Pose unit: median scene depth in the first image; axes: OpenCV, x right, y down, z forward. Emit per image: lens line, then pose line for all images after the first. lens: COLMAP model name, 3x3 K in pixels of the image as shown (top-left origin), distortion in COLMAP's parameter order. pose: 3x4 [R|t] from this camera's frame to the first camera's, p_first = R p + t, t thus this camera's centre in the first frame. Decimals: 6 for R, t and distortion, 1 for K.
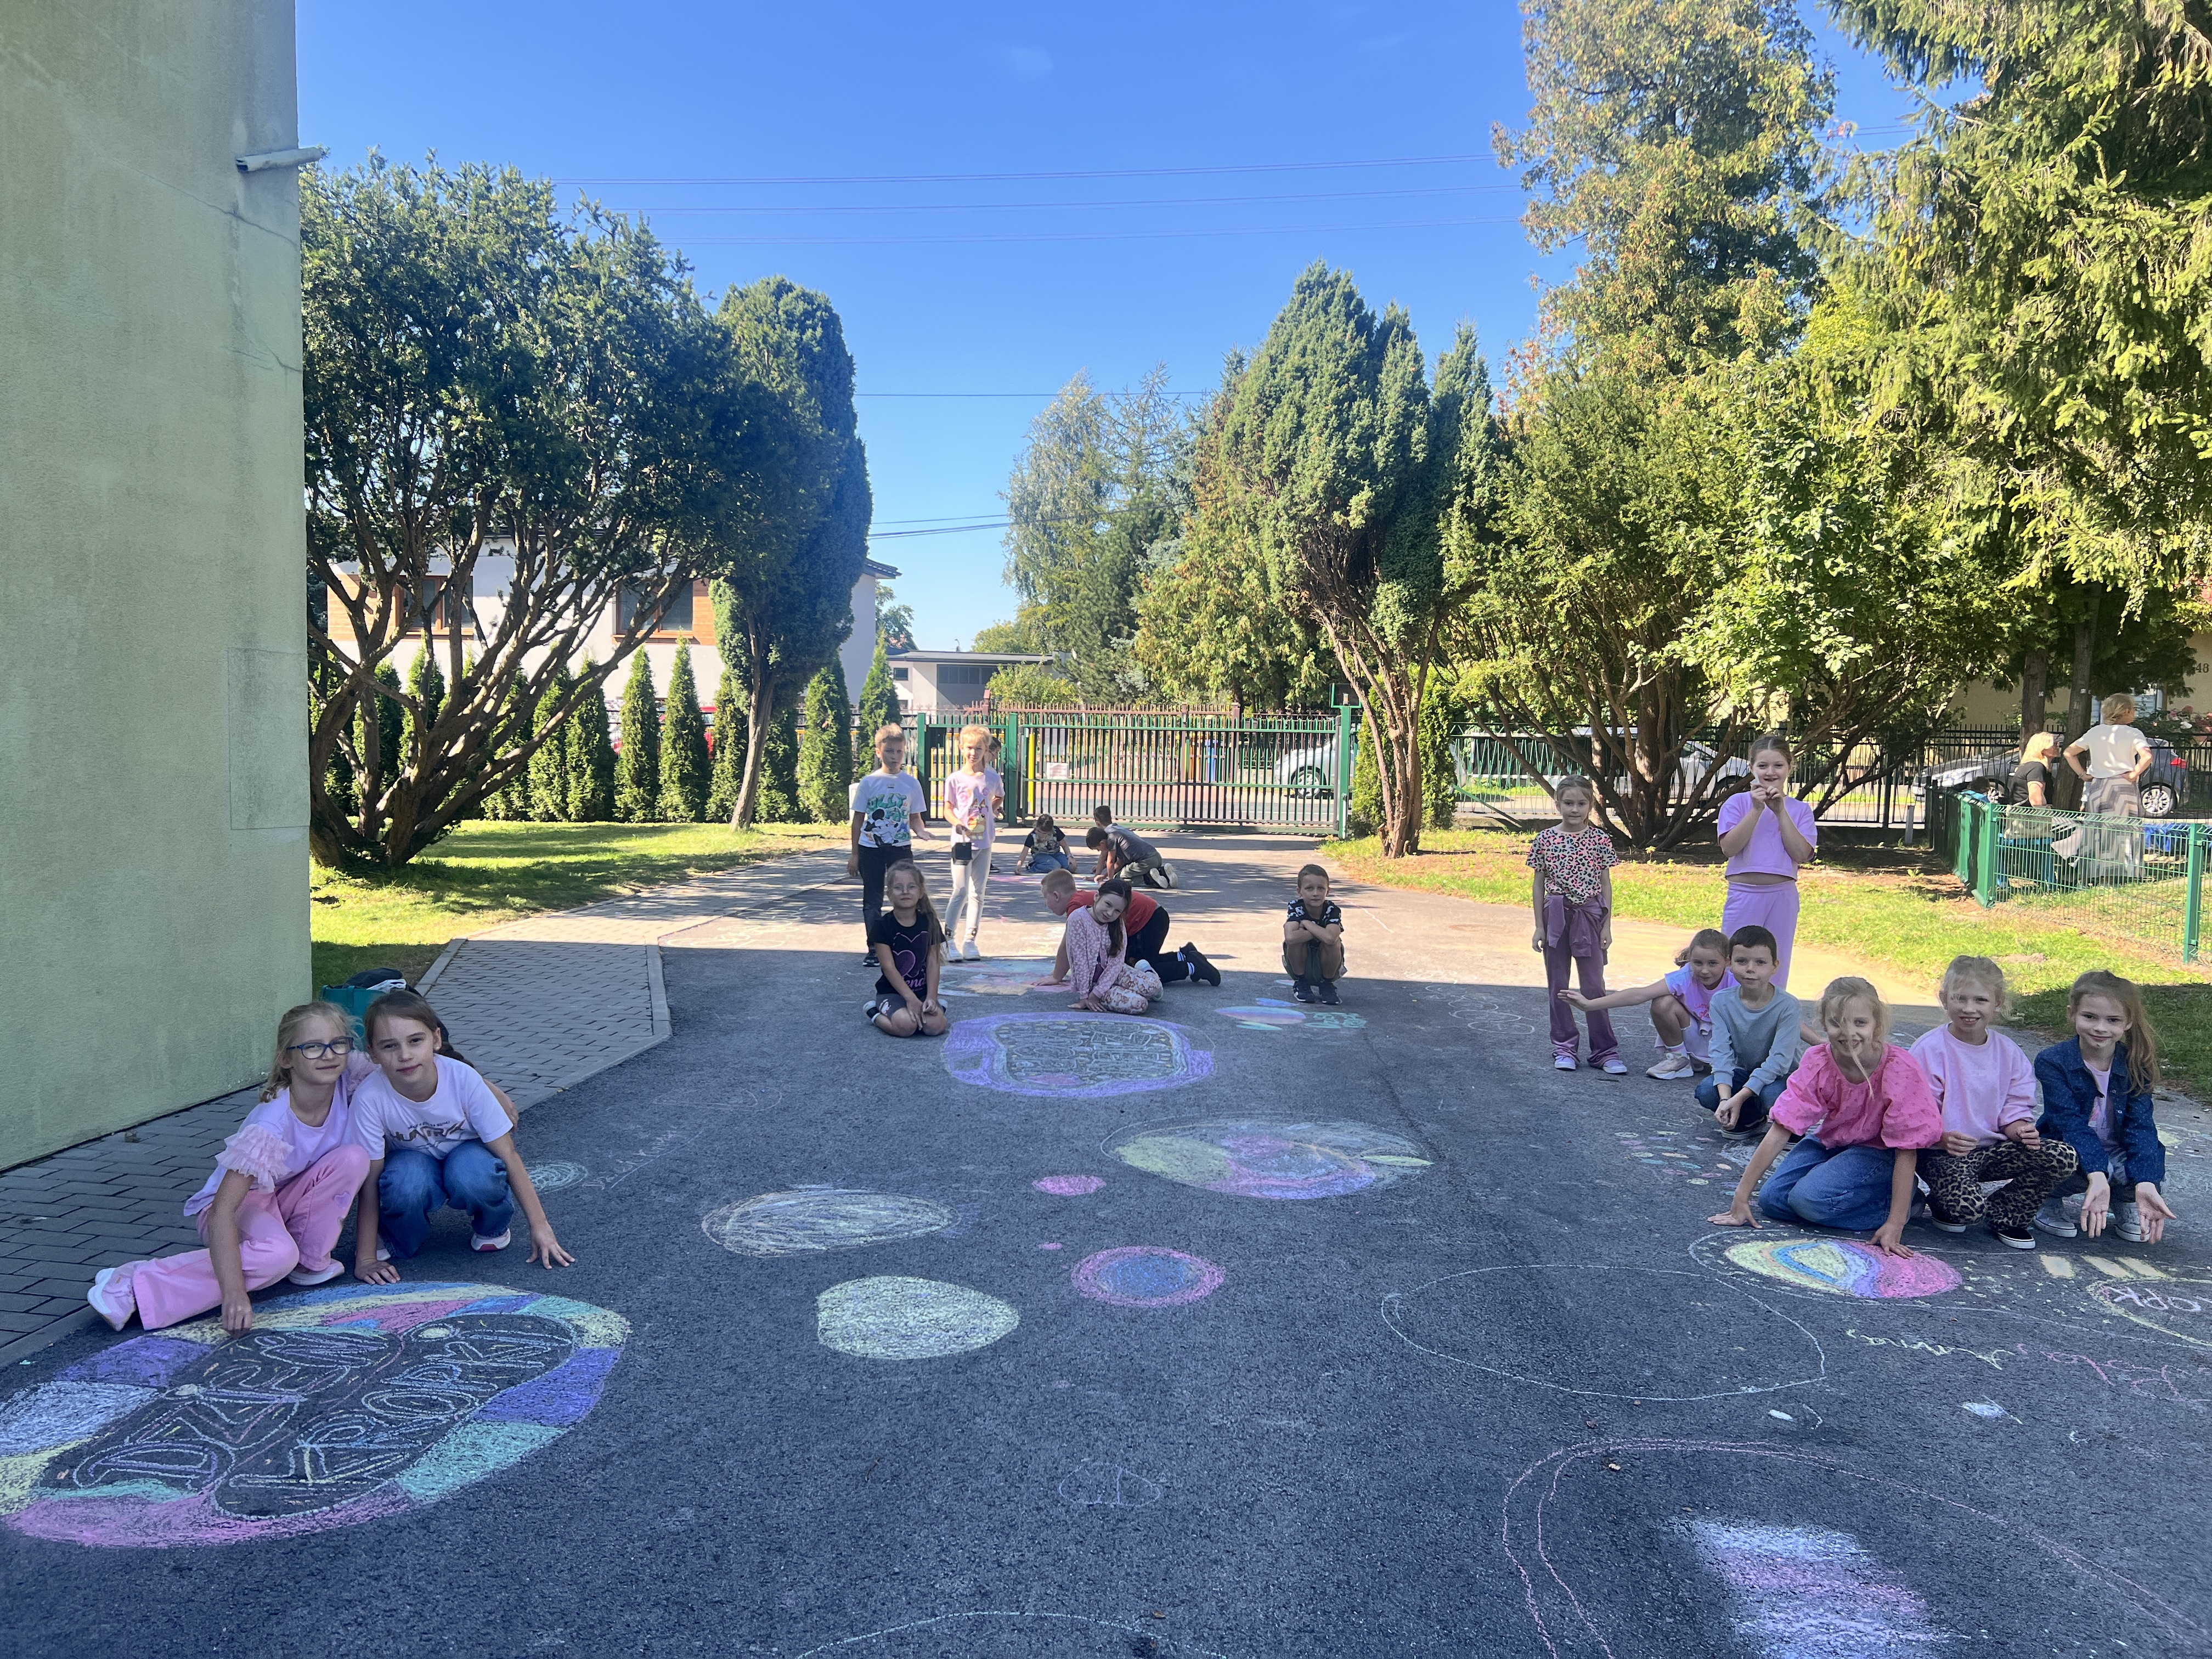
lens RADIAL K [[1695.8, 0, 1117.7], [0, 1695.8, 835.4], [0, 0, 1]] dist [0.037293, -0.053027]
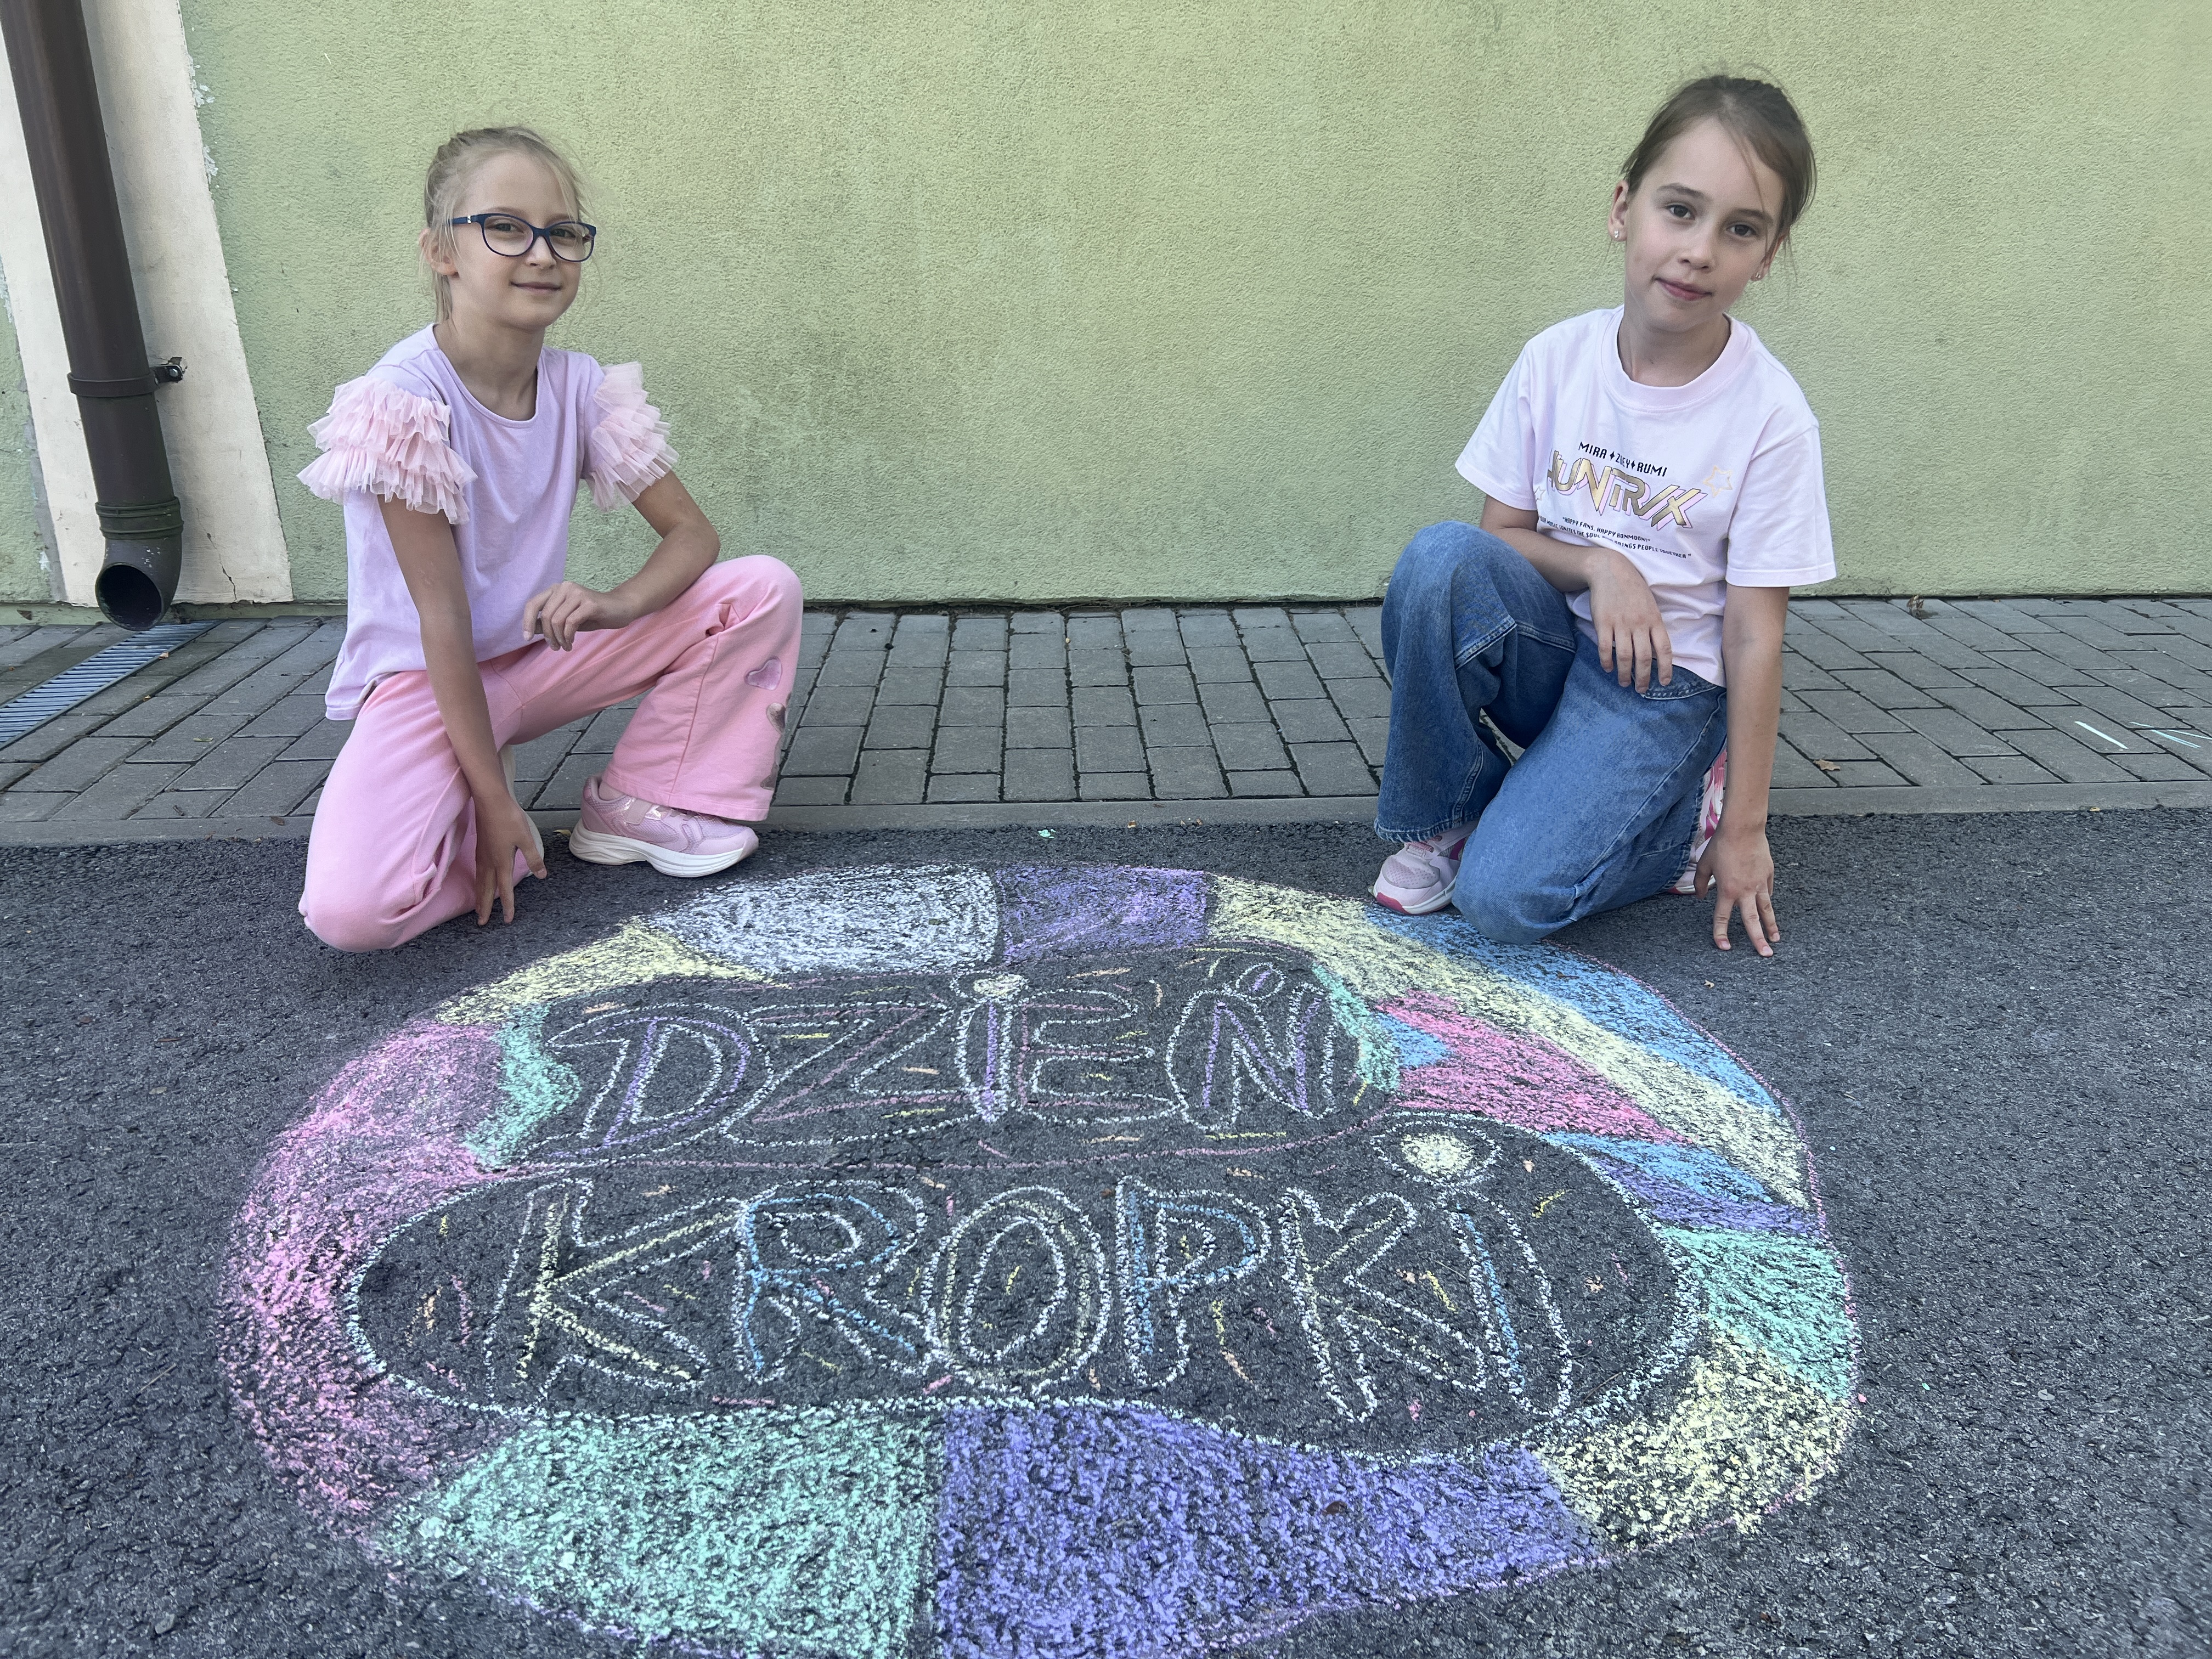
lens RADIAL K [[1695.8, 0, 1102.1], [0, 1695.8, 838.5], [0, 0, 1]] dist [0.037293, -0.053027]
pose [[0.165708, 0.340982, -0.925350, -0.093882], [-0.075236, 0.939959, 0.332892, 0.110724], [0.983301, 0.014456, 0.181413, 0.869206]]
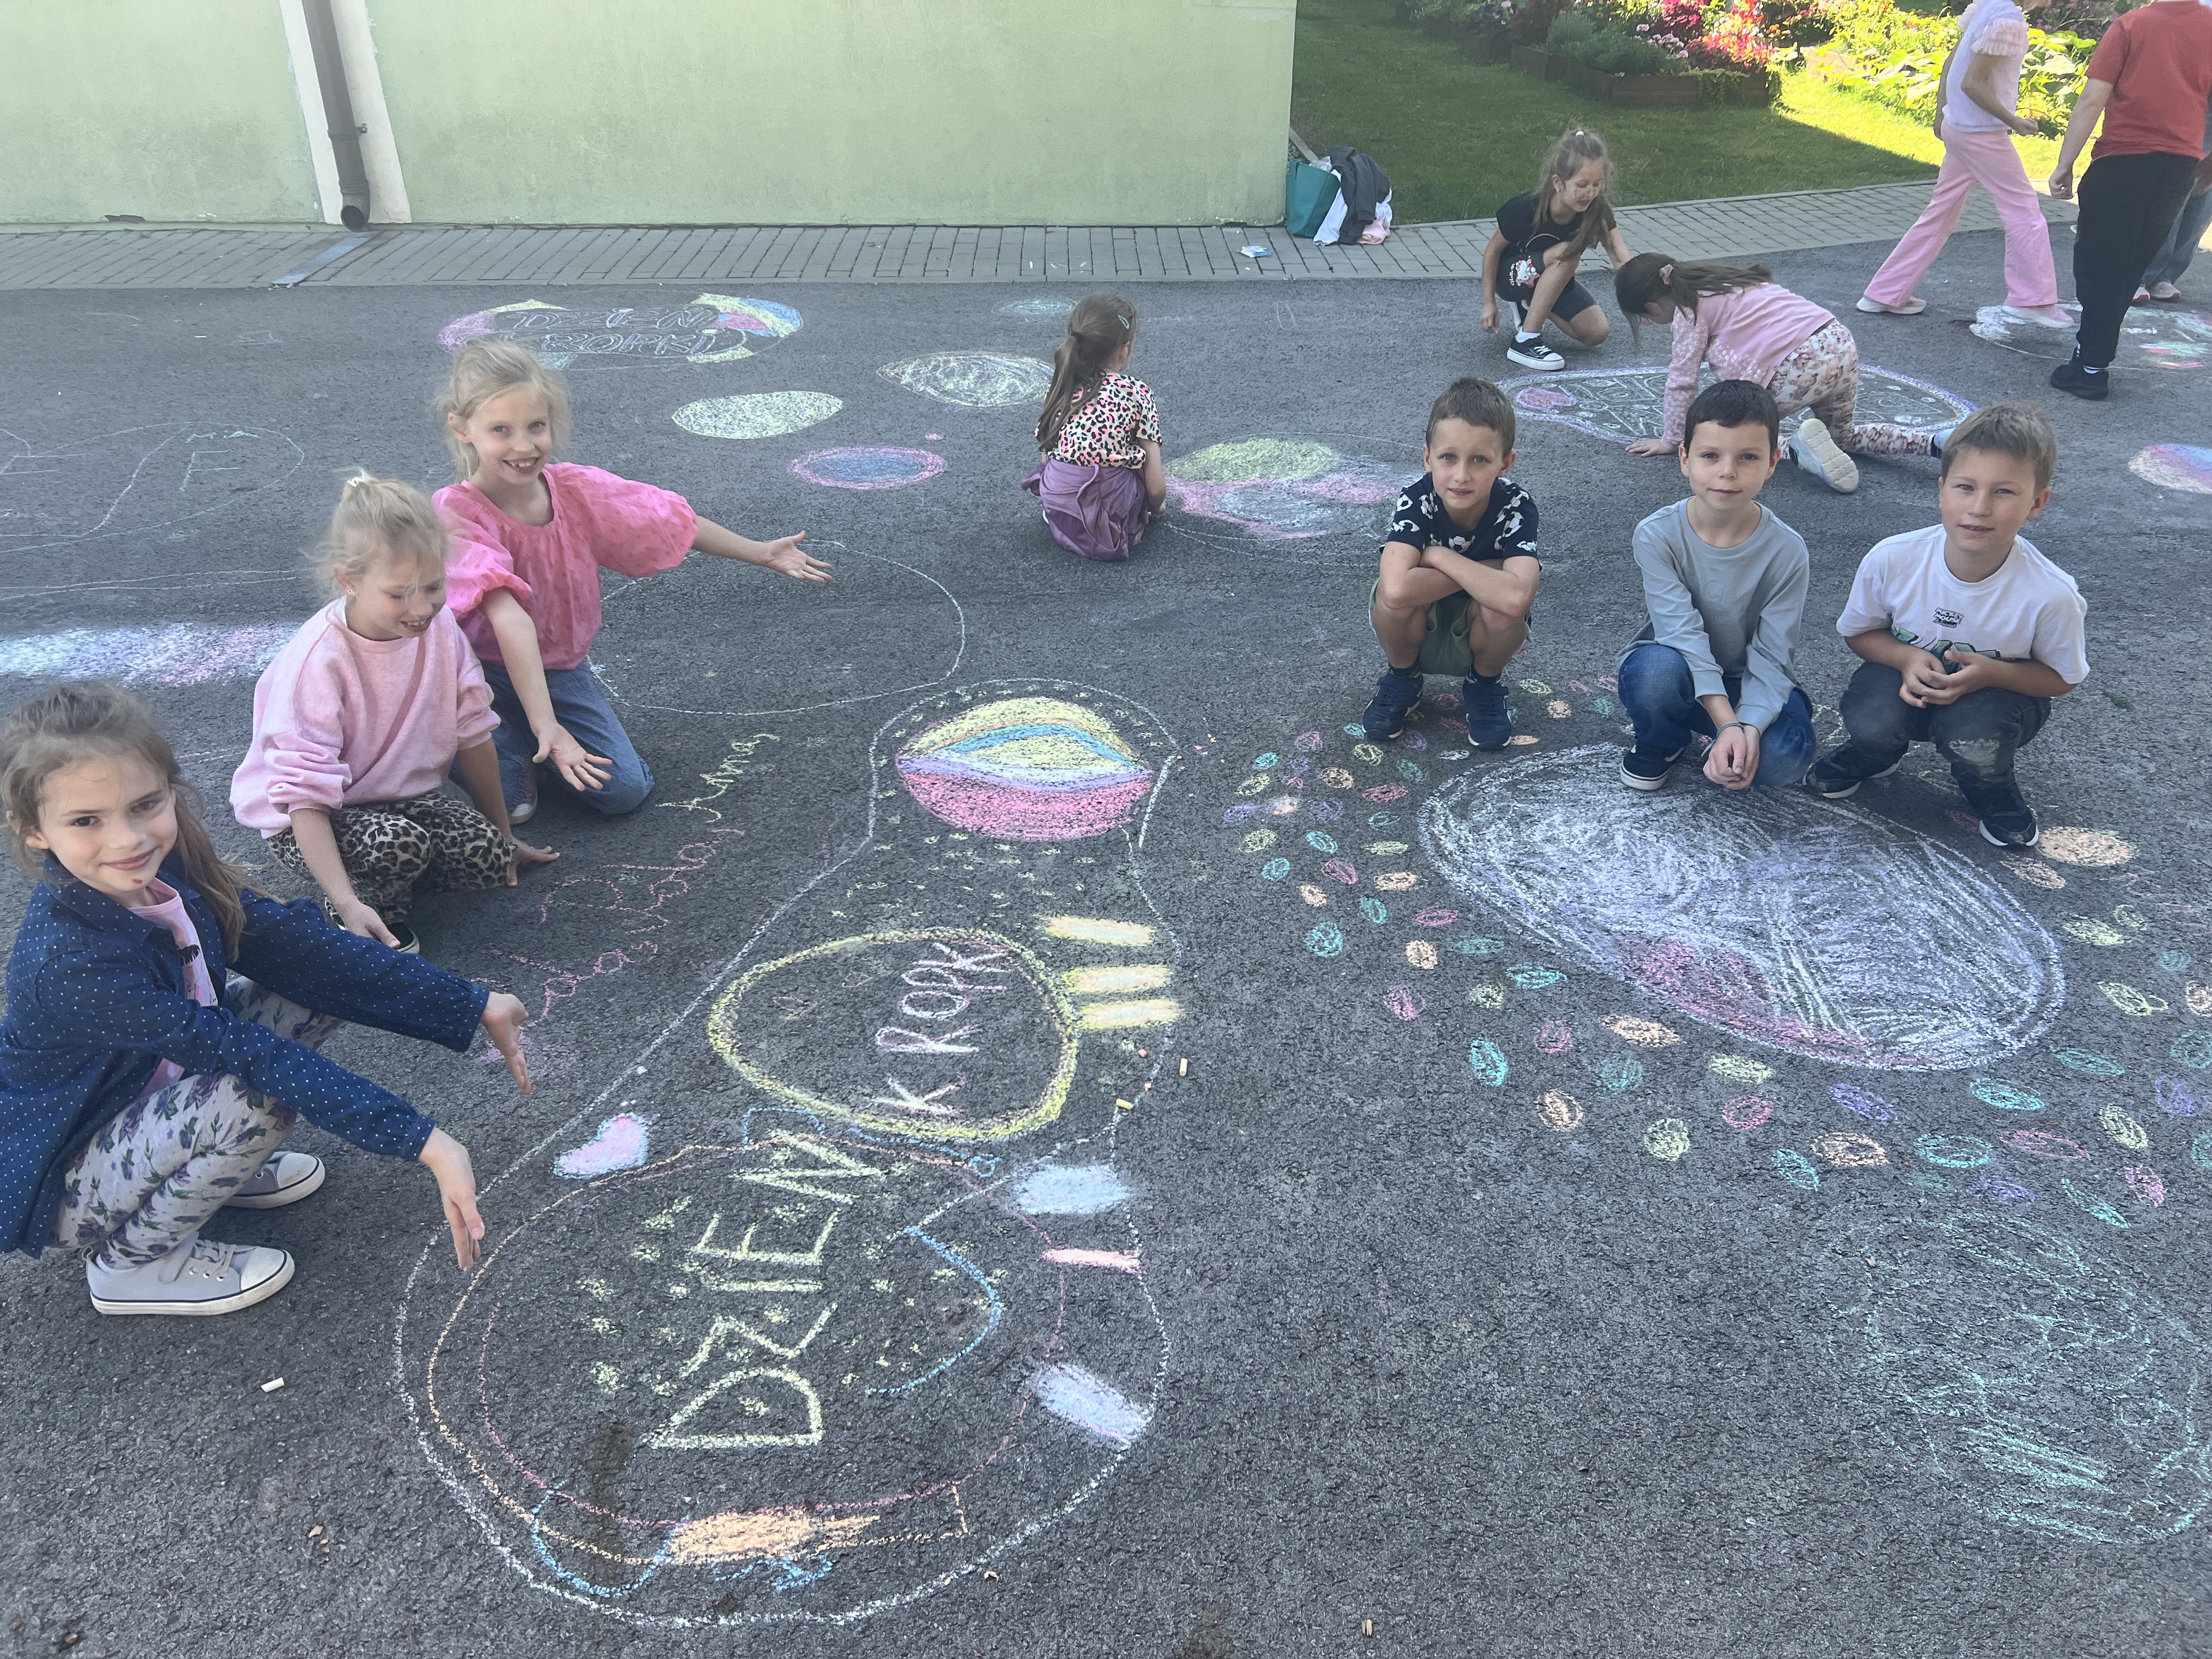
lens RADIAL K [[1695.8, 0, 1123.3], [0, 1695.8, 826.2], [0, 0, 1]] dist [0.037293, -0.053027]
pose [[0.163377, 0.473544, -0.865485, 1.303090], [-0.078672, 0.880732, 0.467035, -0.082562], [0.983422, -0.008213, 0.181146, 1.099690]]
